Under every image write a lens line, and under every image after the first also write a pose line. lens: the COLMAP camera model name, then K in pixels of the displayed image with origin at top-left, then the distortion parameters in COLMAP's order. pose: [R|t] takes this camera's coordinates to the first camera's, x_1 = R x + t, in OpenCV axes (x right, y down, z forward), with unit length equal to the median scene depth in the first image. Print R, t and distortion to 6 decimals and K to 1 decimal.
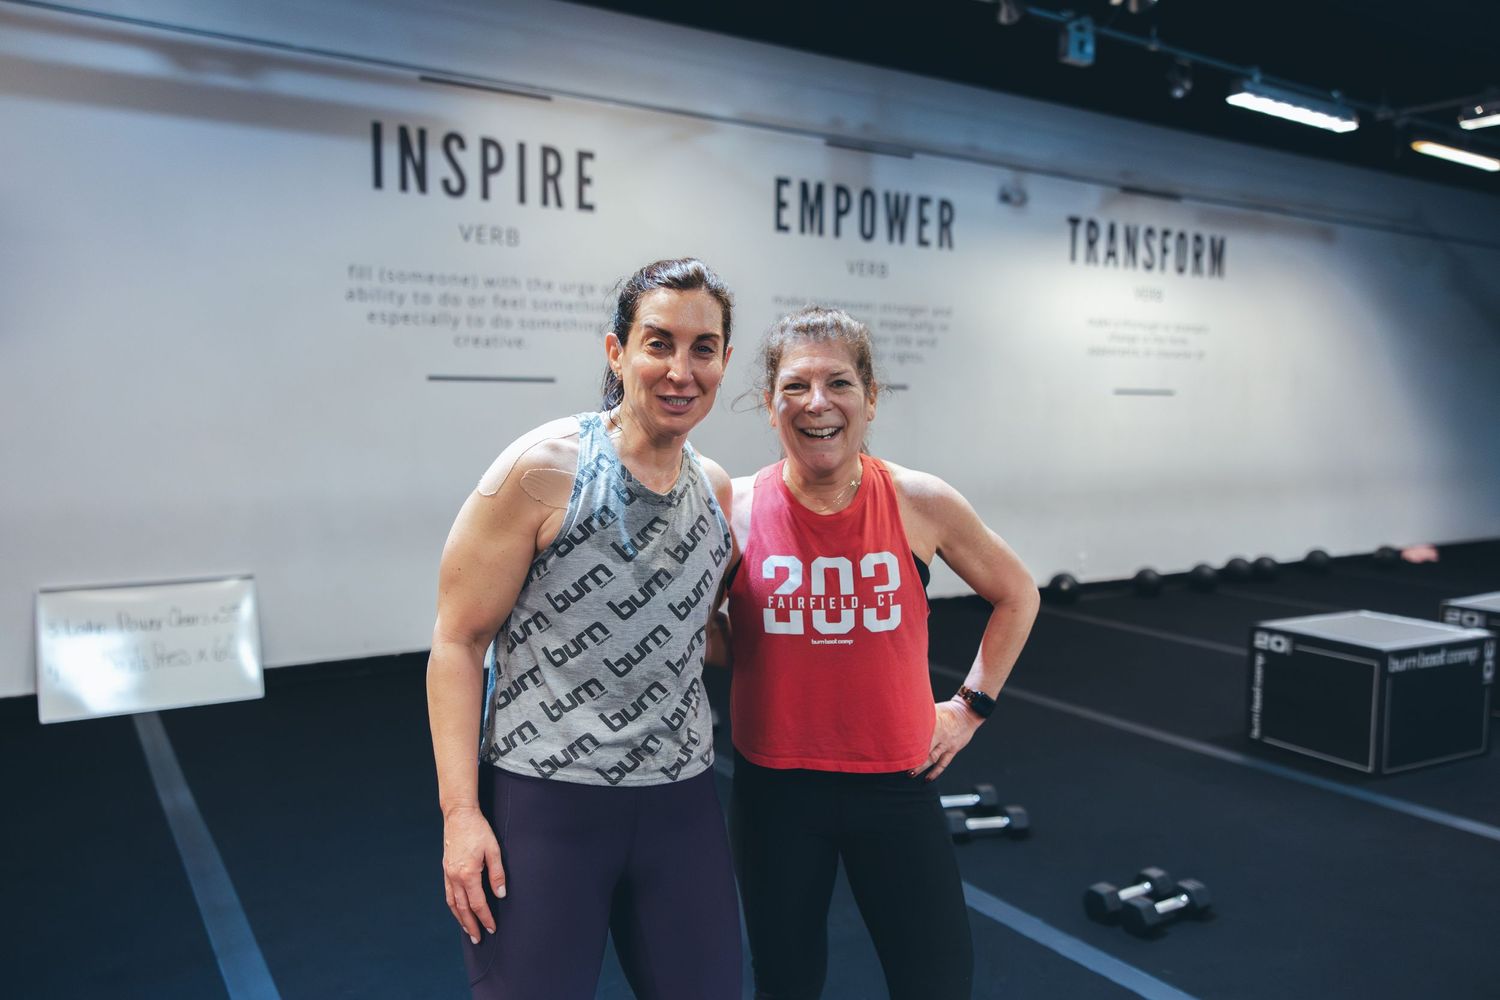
lens RADIAL K [[1178.9, 0, 753.8], [0, 1178.9, 504.6], [0, 0, 1]] dist [0.008217, -0.005281]
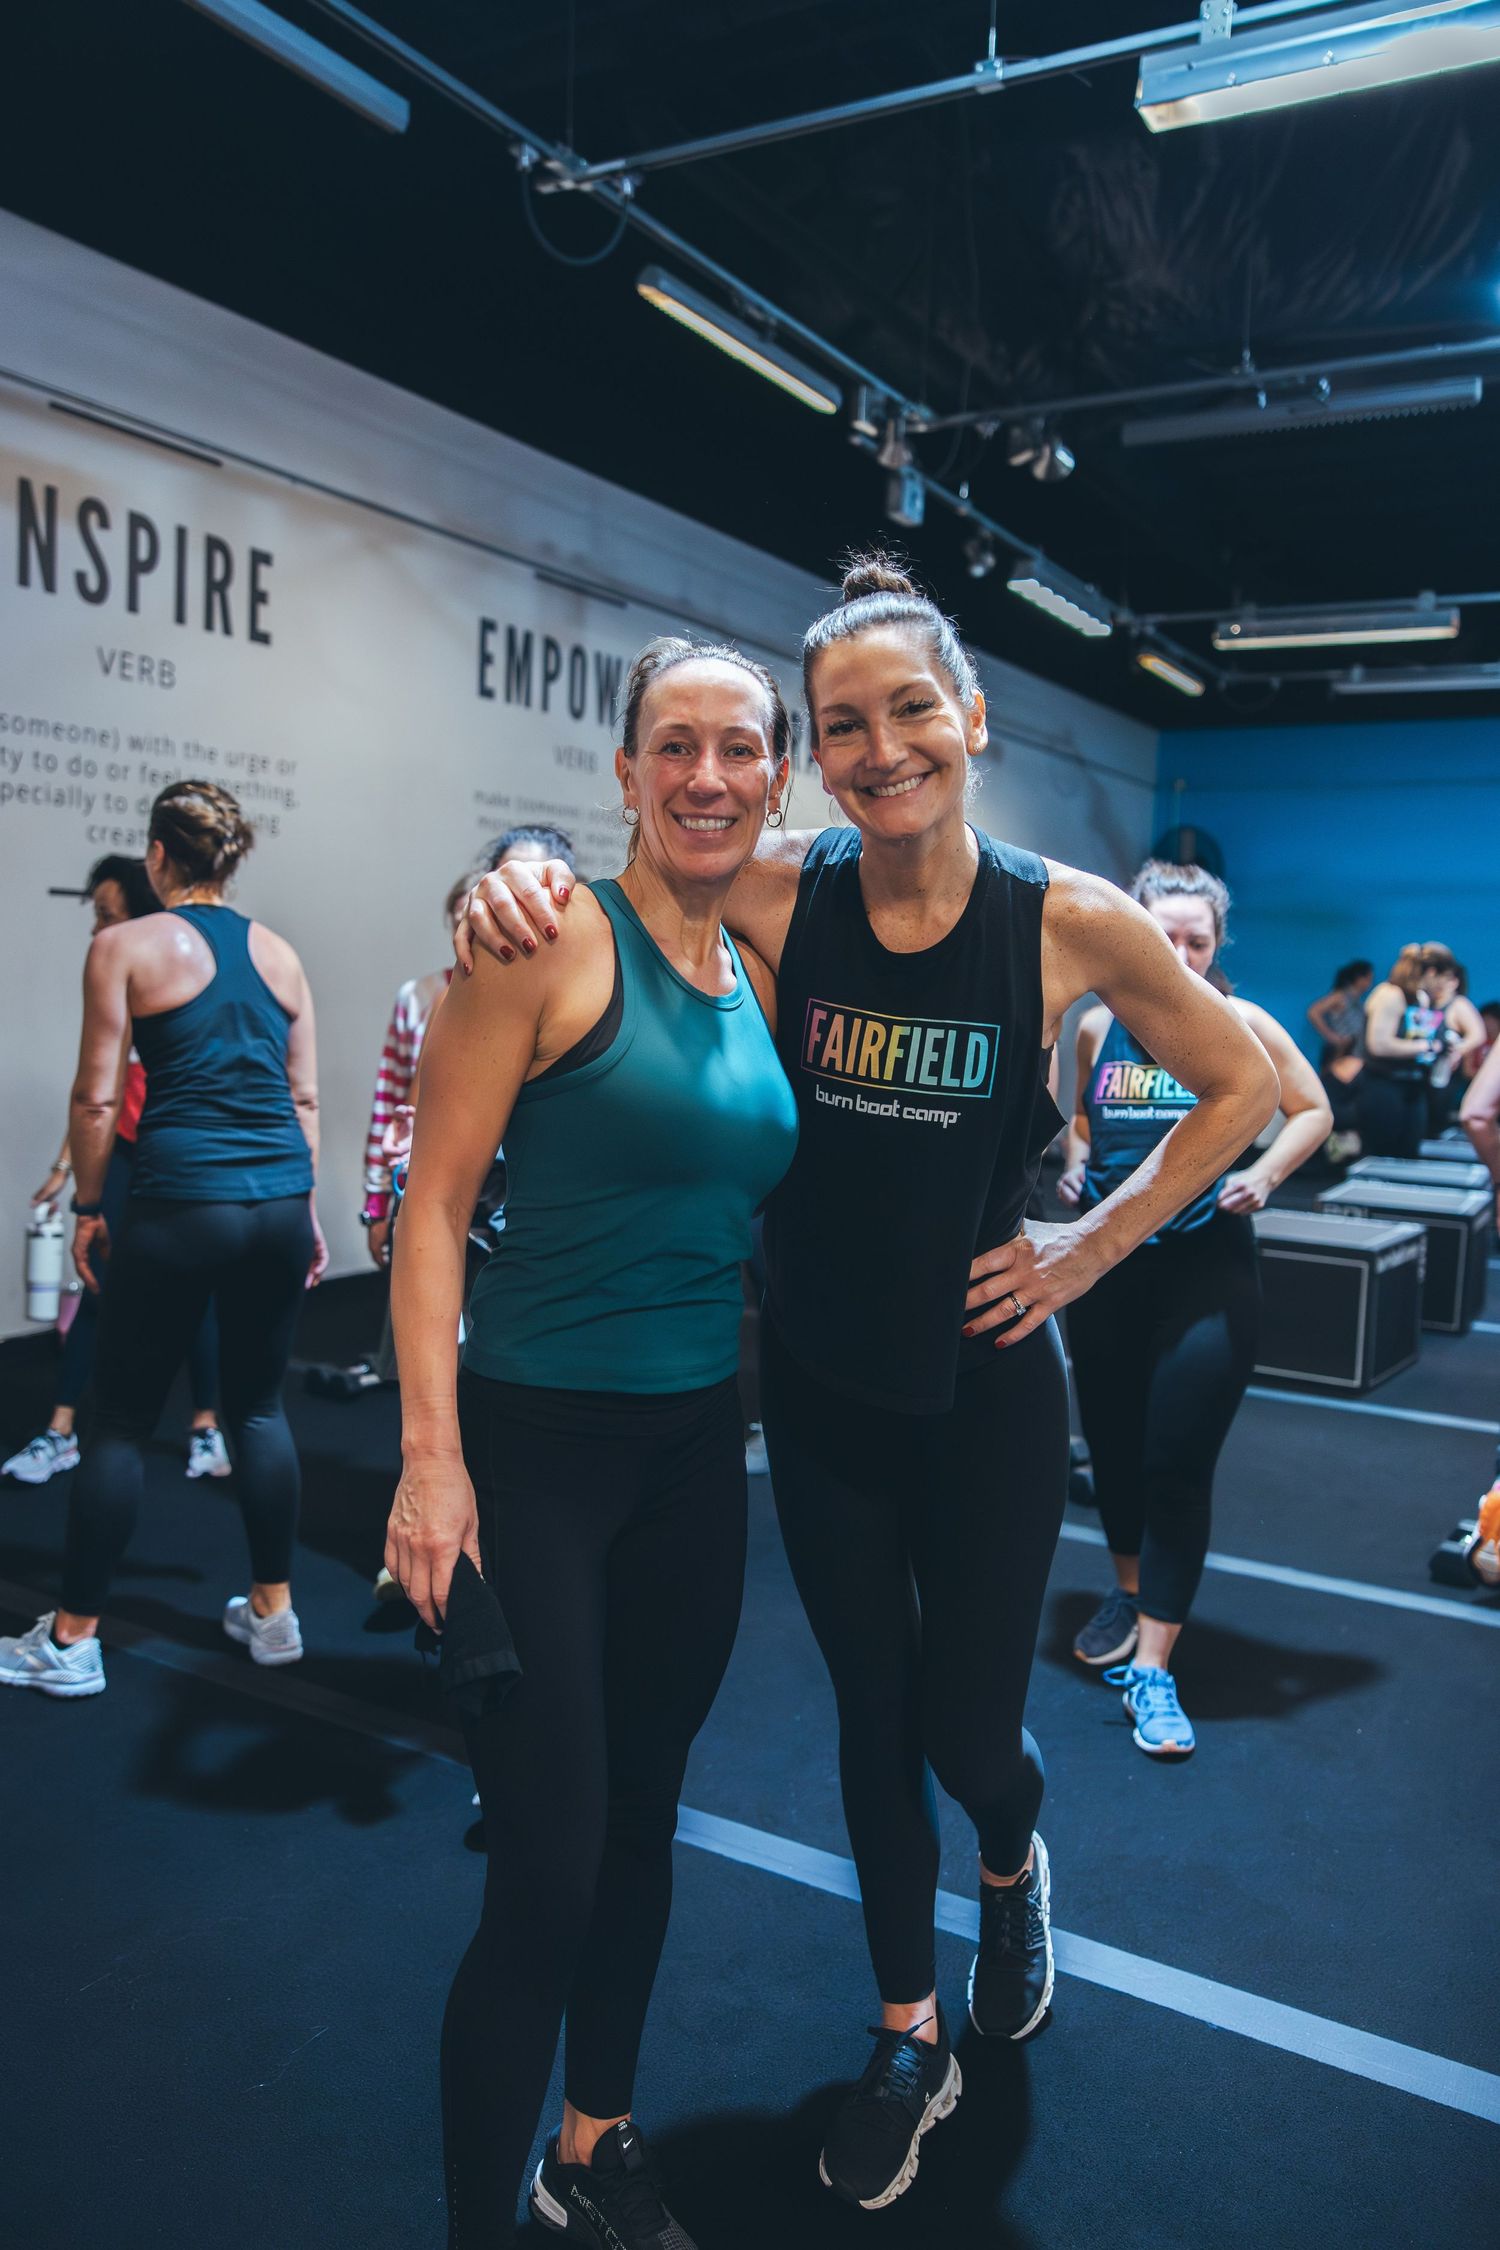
lens RADIAL K [[1786.6, 0, 760.0], [0, 1786.6, 1077.4], [0, 0, 1]] dist [0.043525, -0.005293]
pose [[0.892230, -0.002967, 0.451571, -0.344142], [0.007635, 0.999935, -0.008515, 0.000695], [-0.451516, 0.011045, 0.892195, -0.005006]]
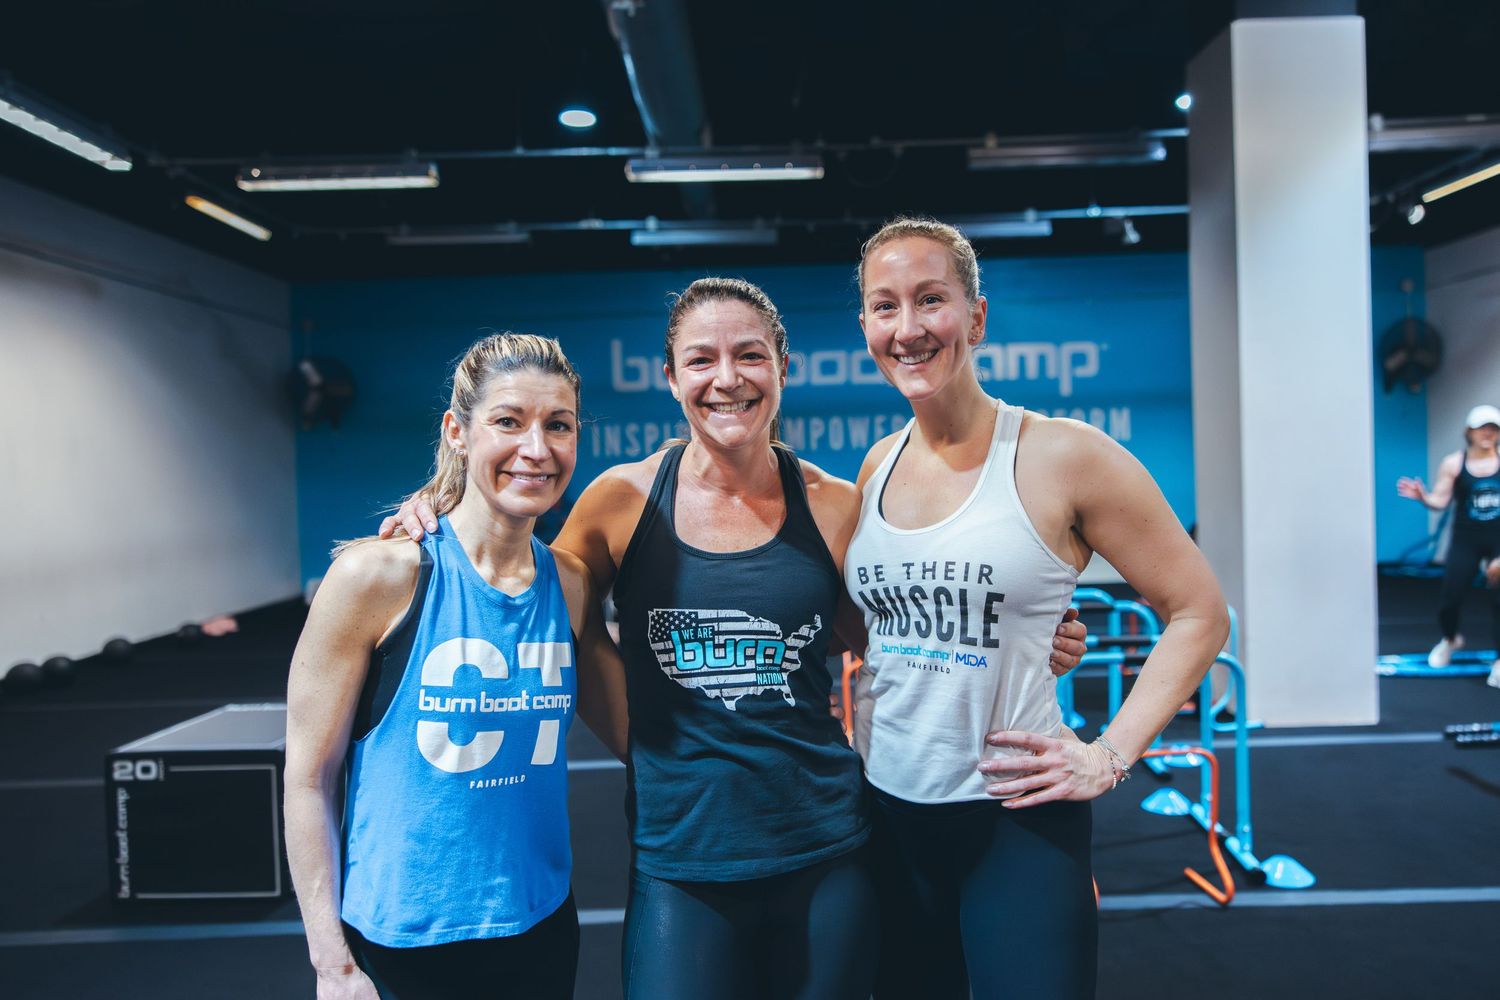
lens RADIAL K [[1191.1, 0, 752.1], [0, 1191.1, 487.0], [0, 0, 1]] dist [0.043525, -0.005293]
pose [[0.563838, -0.043934, 0.824716, 0.007185], [0.105945, 0.994181, -0.019470, -0.010762], [-0.819062, 0.098353, 0.565212, 0.141471]]
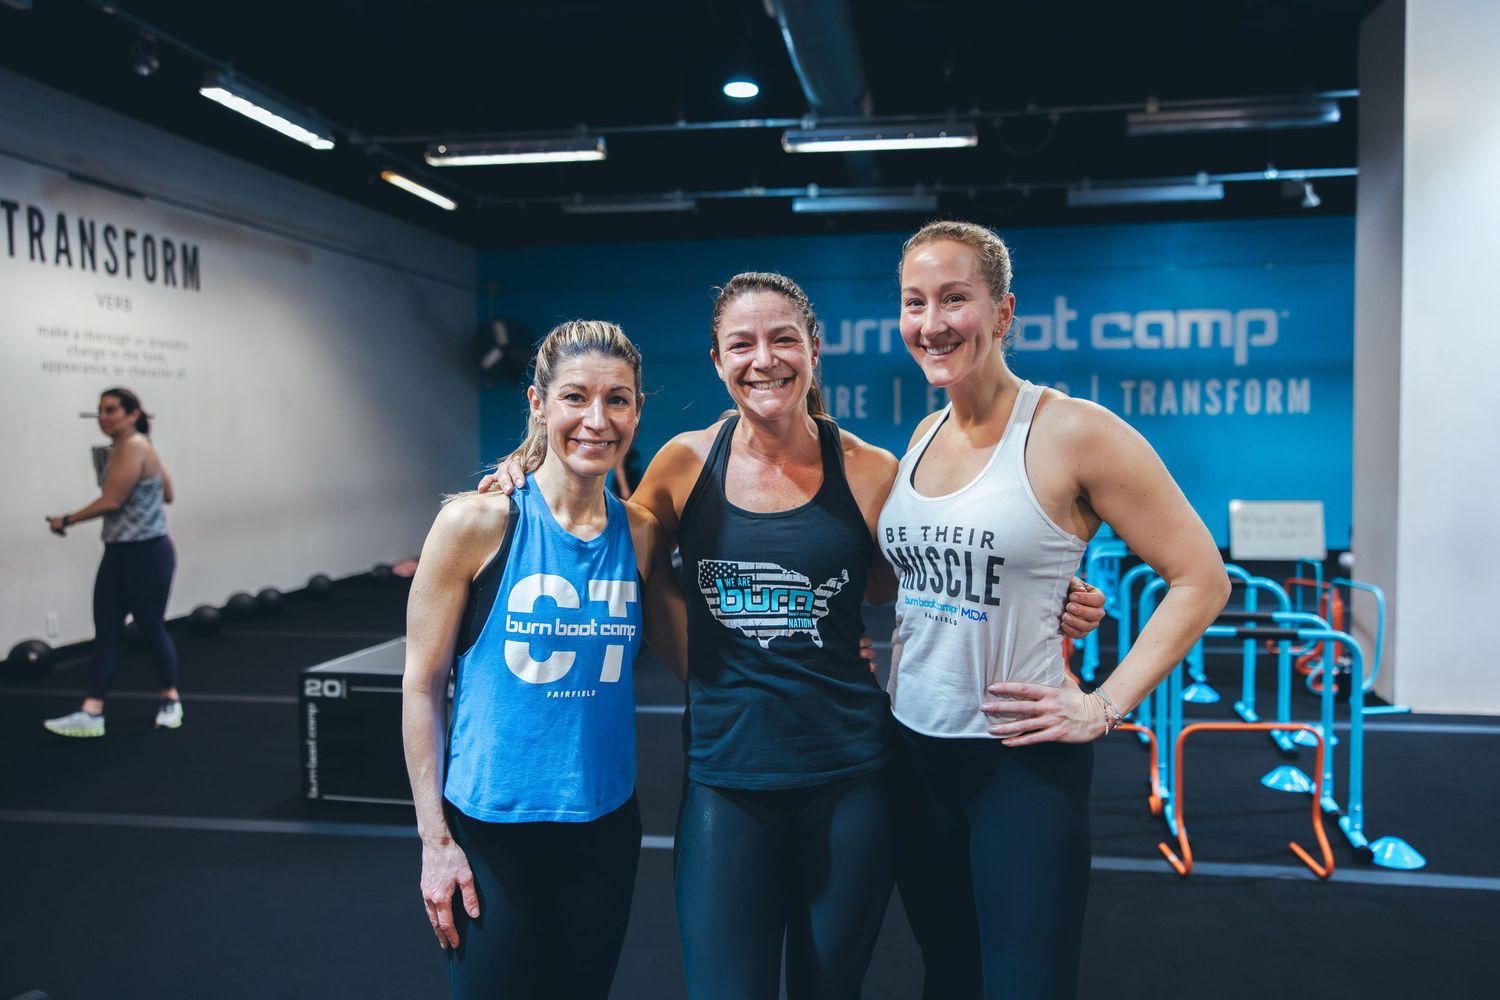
lens RADIAL K [[1188.0, 0, 749.2], [0, 1188.0, 488.2], [0, 0, 1]] dist [0.043519, 0.011433]
pose [[0.679315, -0.052683, 0.731953, -0.004690], [0.077366, 0.997003, -0.000042, -0.009227], [-0.729757, 0.056656, 0.681355, 0.096847]]
